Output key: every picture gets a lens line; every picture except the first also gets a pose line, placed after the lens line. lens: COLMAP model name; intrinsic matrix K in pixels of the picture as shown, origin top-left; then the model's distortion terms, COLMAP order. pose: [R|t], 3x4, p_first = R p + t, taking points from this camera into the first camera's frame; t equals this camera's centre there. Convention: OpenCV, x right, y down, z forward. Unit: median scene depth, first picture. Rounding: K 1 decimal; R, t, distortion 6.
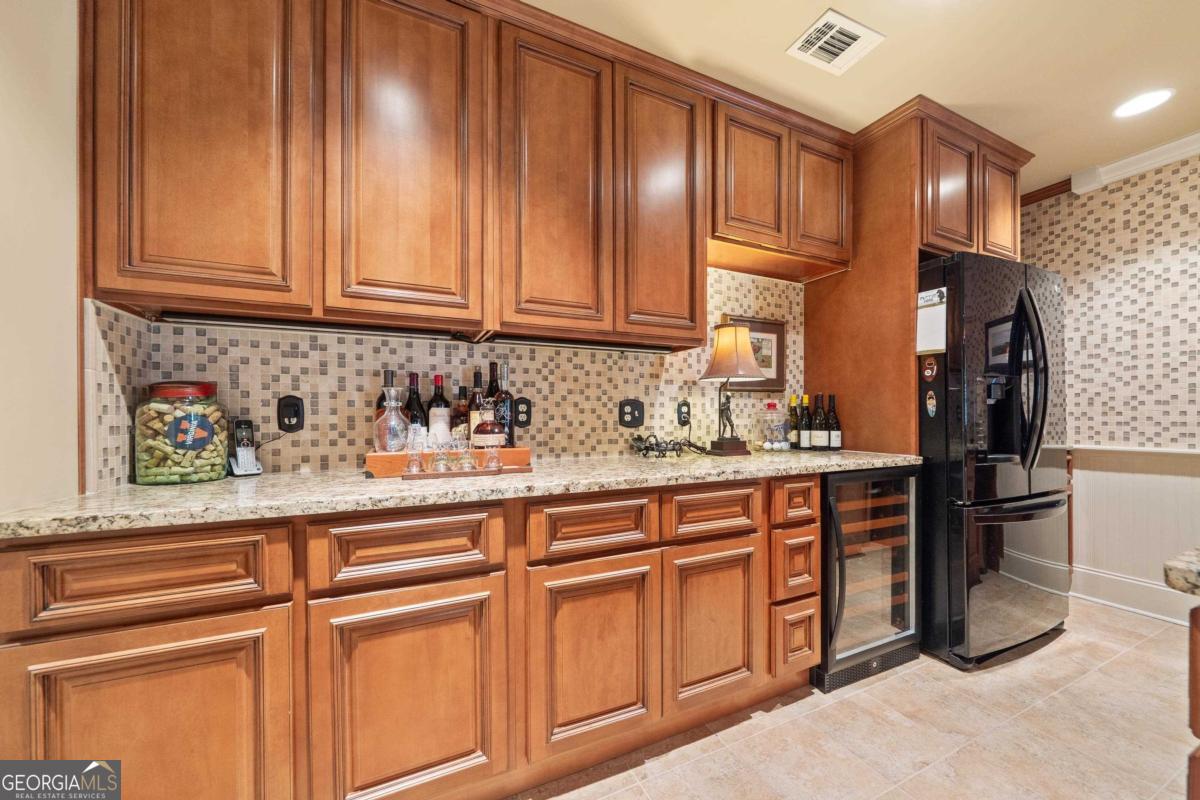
lens RADIAL K [[437.2, 0, 599.3], [0, 437.2, 418.4], [0, 0, 1]] dist [-0.001702, -0.000017]
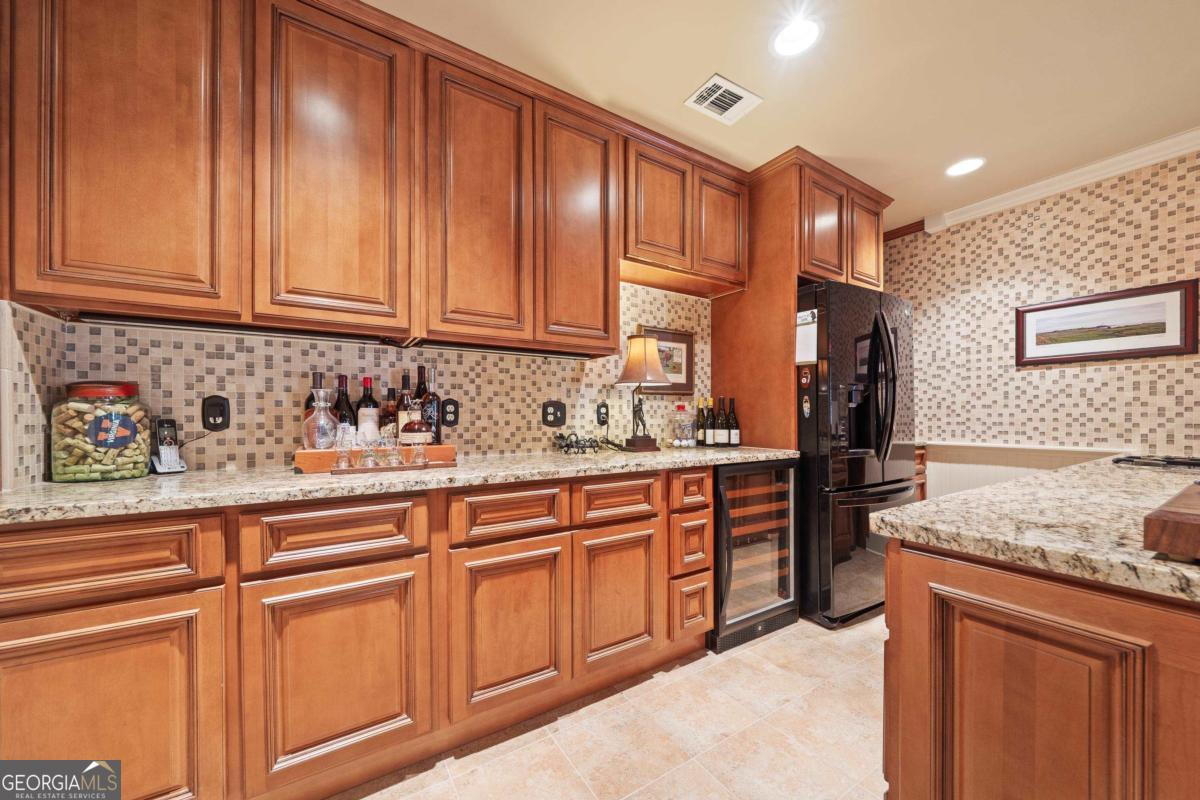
lens RADIAL K [[435.6, 0, 596.2], [0, 435.6, 418.8], [0, 0, 1]] dist [-0.002076, -0.000268]
pose [[0.992056, 0.001723, 0.125786, 0.052903], [-0.001762, 0.999998, 0.000195, 0.000533], [-0.125786, -0.000415, 0.992057, -0.124553]]
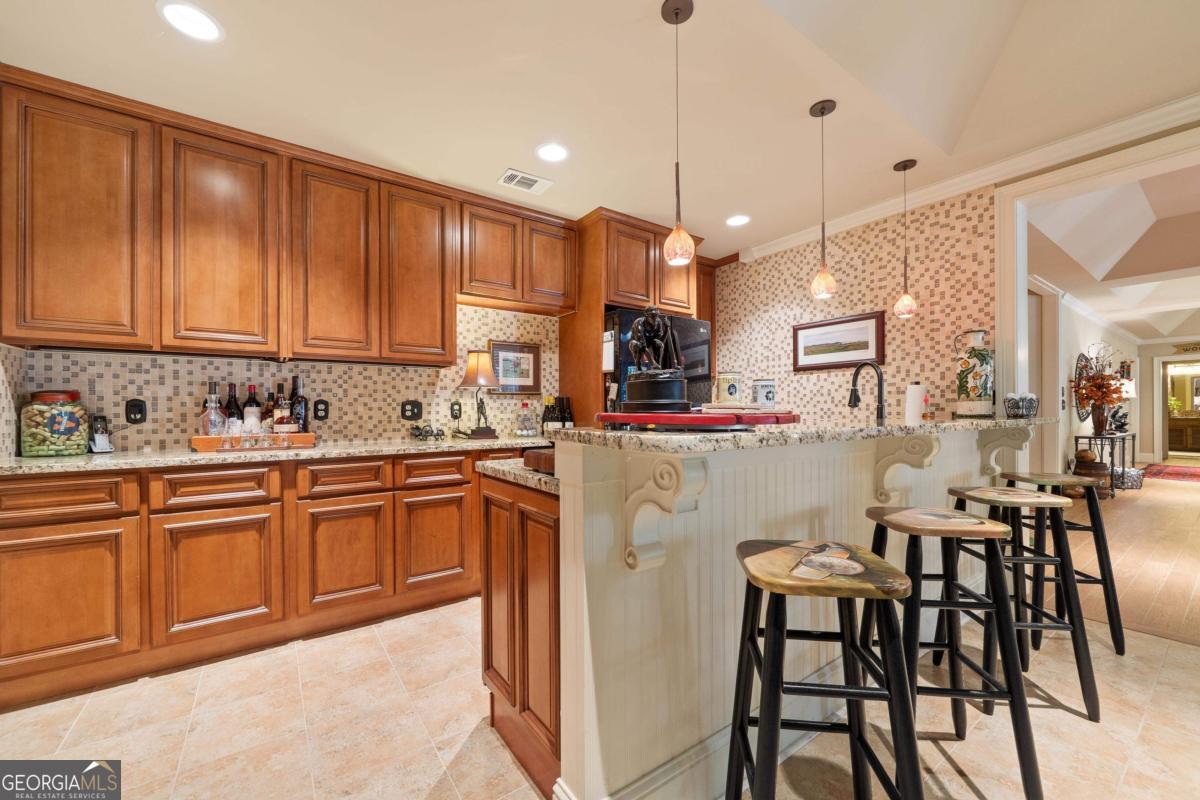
lens RADIAL K [[461.2, 0, 593.5], [0, 461.2, 412.3], [0, 0, 1]] dist [-0.000905, 0.000103]
pose [[0.984087, -0.002120, 0.177677, 0.499047], [0.002607, 0.999993, -0.002505, 0.000117], [-0.177670, 0.002929, 0.984086, -0.748137]]
